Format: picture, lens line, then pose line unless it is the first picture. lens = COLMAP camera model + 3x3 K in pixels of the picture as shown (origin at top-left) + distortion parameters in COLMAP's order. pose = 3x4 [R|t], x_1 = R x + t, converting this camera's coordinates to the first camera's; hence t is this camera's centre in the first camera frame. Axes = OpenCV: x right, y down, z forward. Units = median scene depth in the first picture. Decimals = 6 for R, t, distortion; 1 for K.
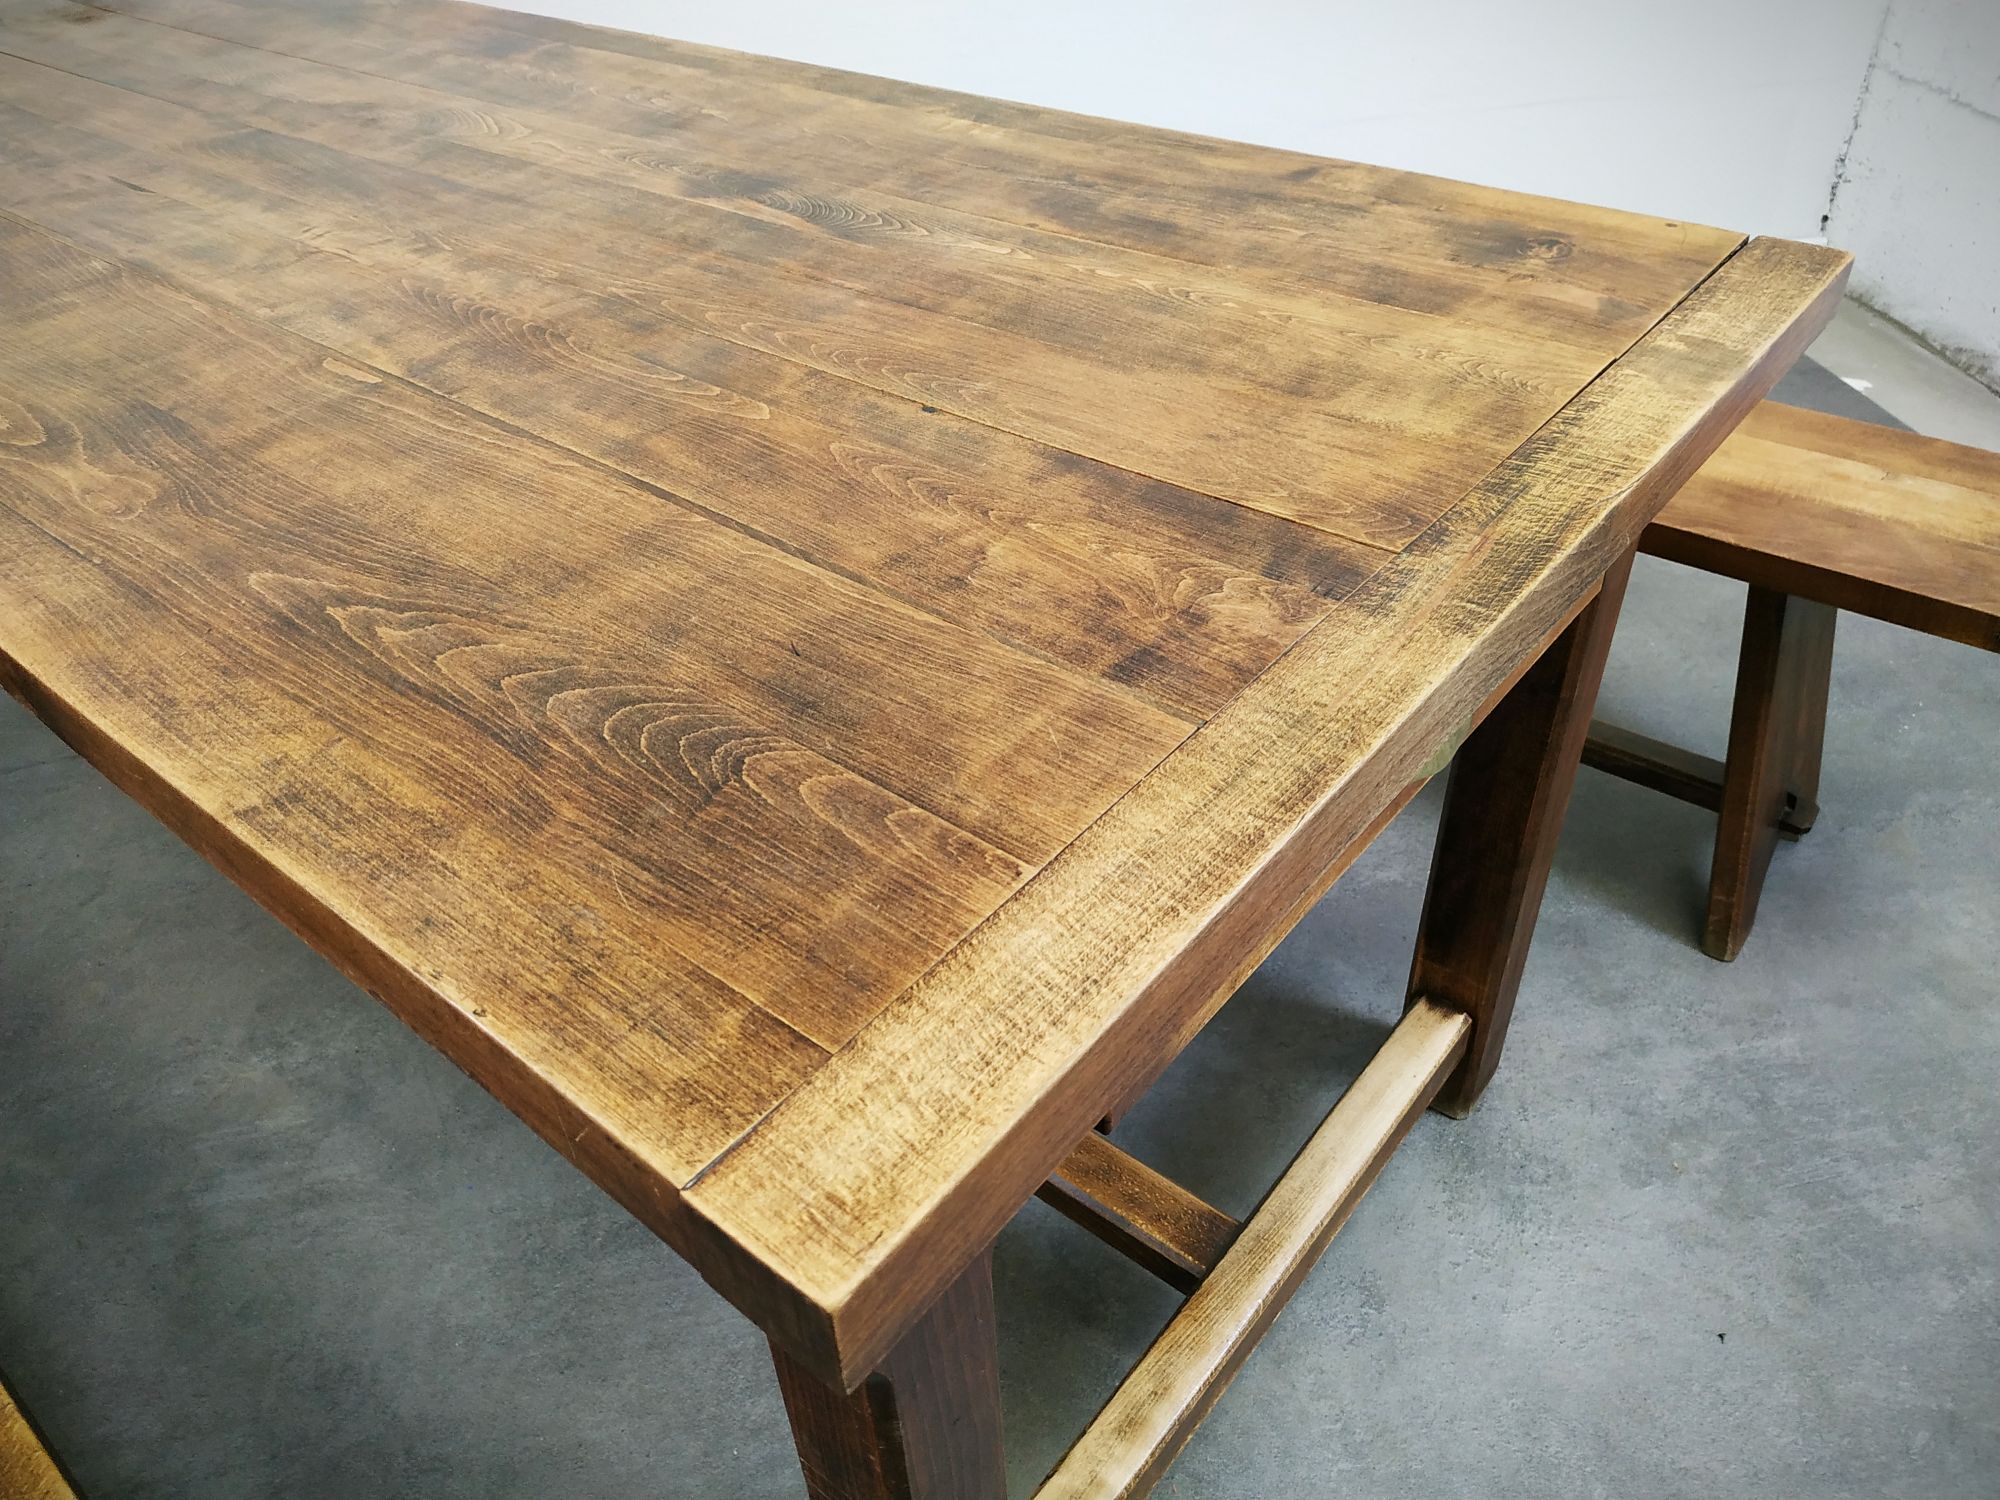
lens RADIAL K [[1448.9, 0, 1009.2], [0, 1448.9, 768.2], [0, 0, 1]] dist [0.038248, -0.084501]
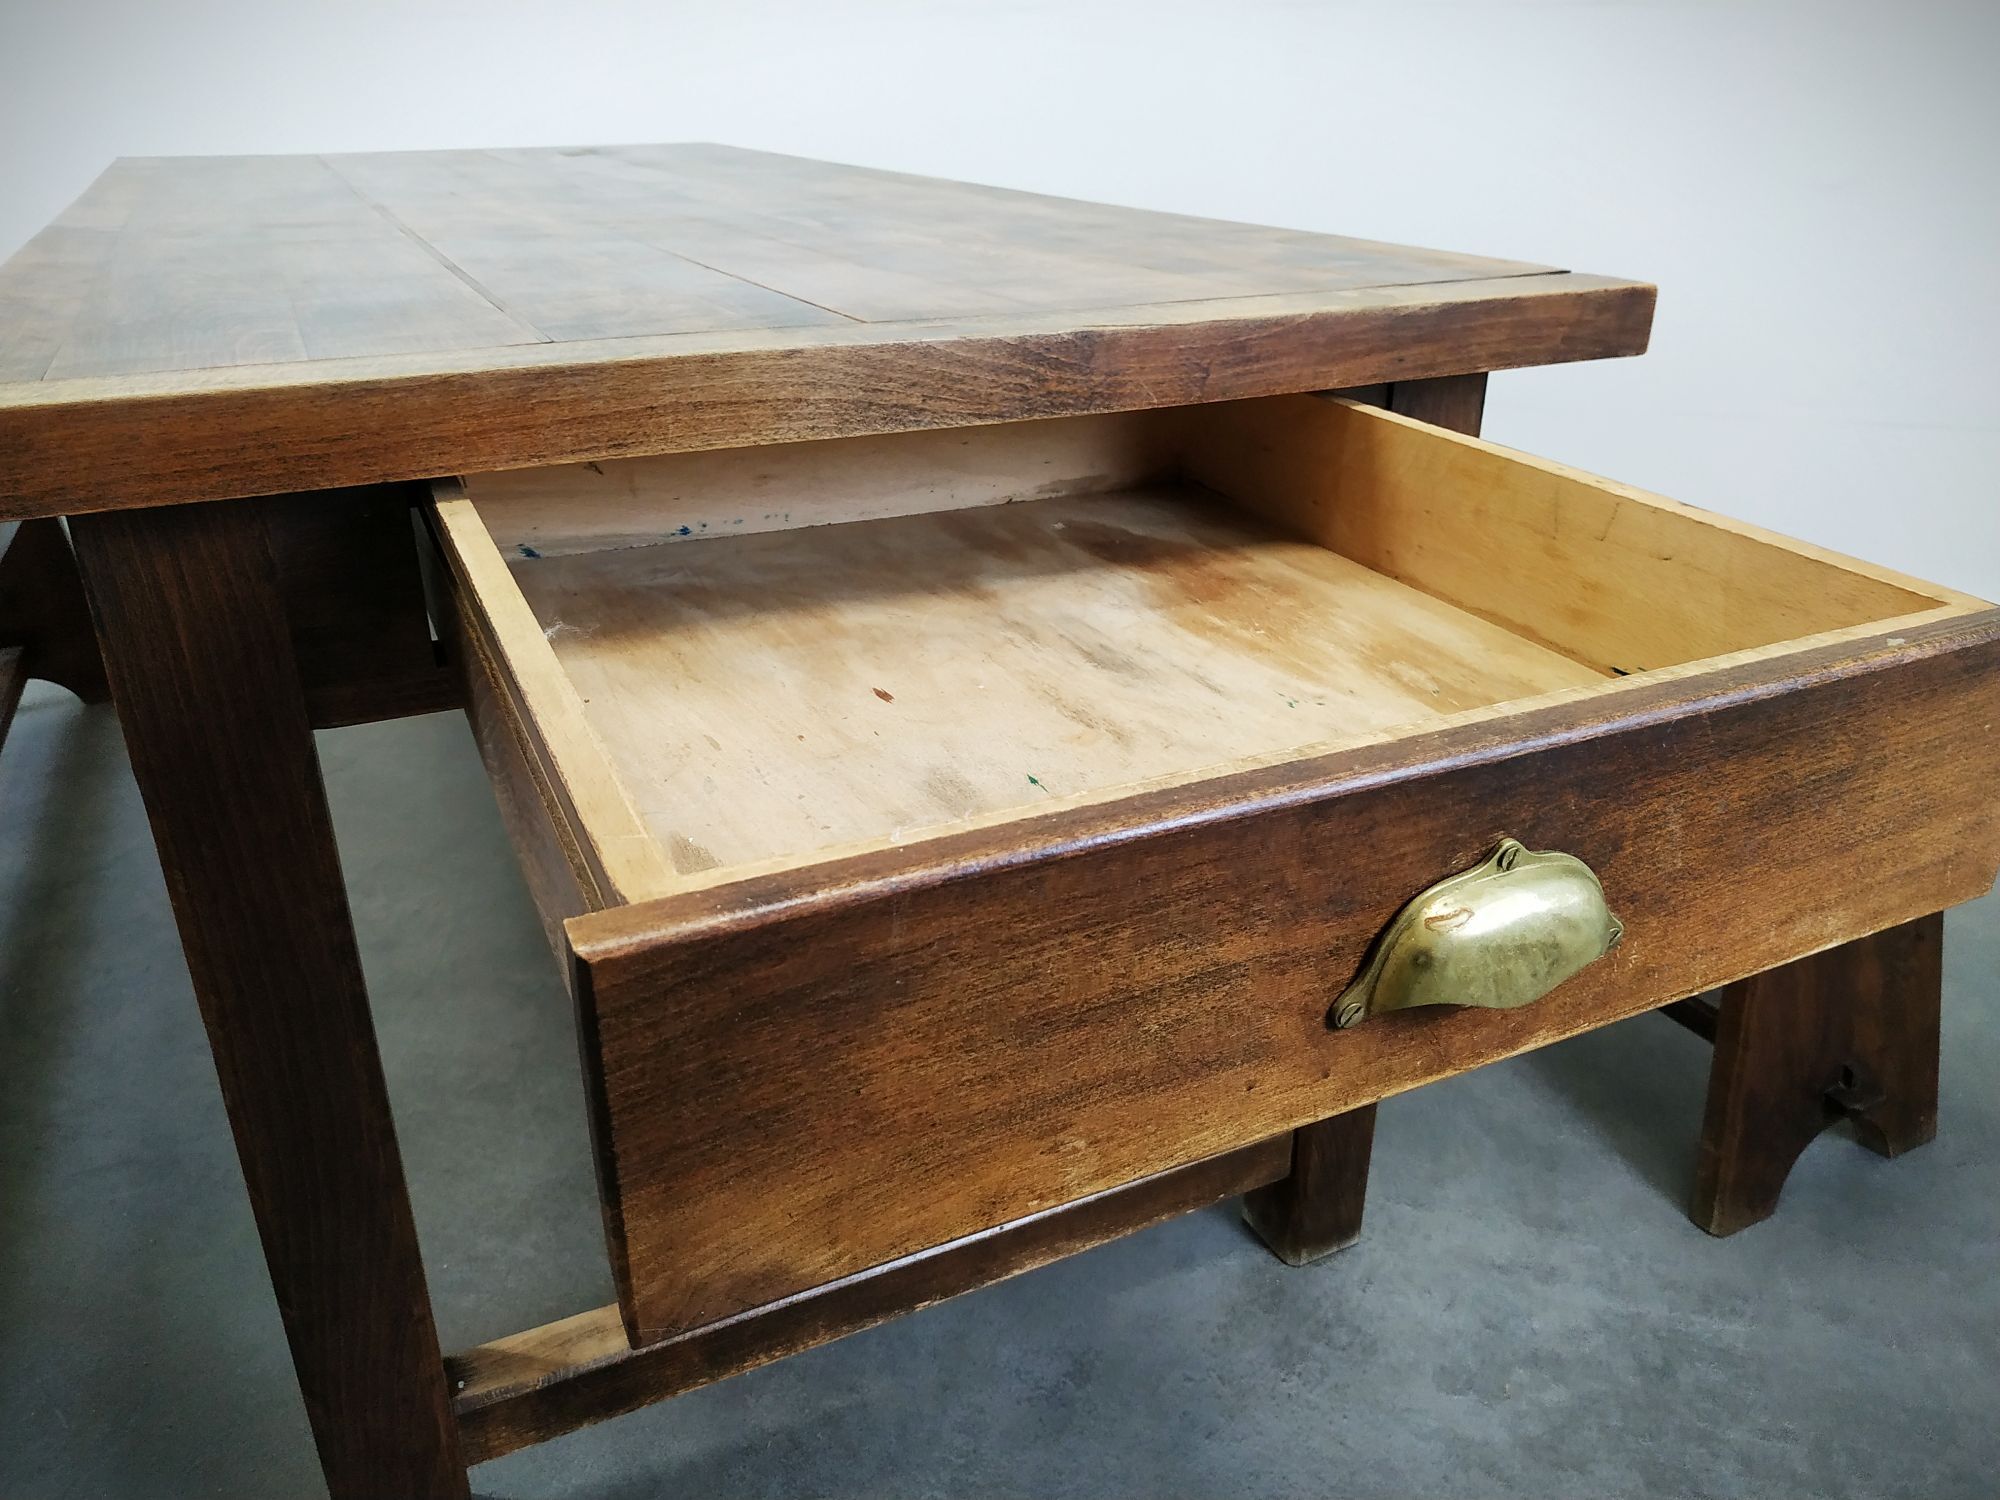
lens RADIAL K [[1465.2, 0, 993.3], [0, 1465.2, 751.8], [0, 0, 1]] dist [-0.004110, -0.008713]
pose [[0.905814, 0.211837, -0.366914, 0.660442], [-0.294446, 0.937458, -0.185671, 0.270465], [0.304634, 0.276220, 0.911537, 0.063878]]
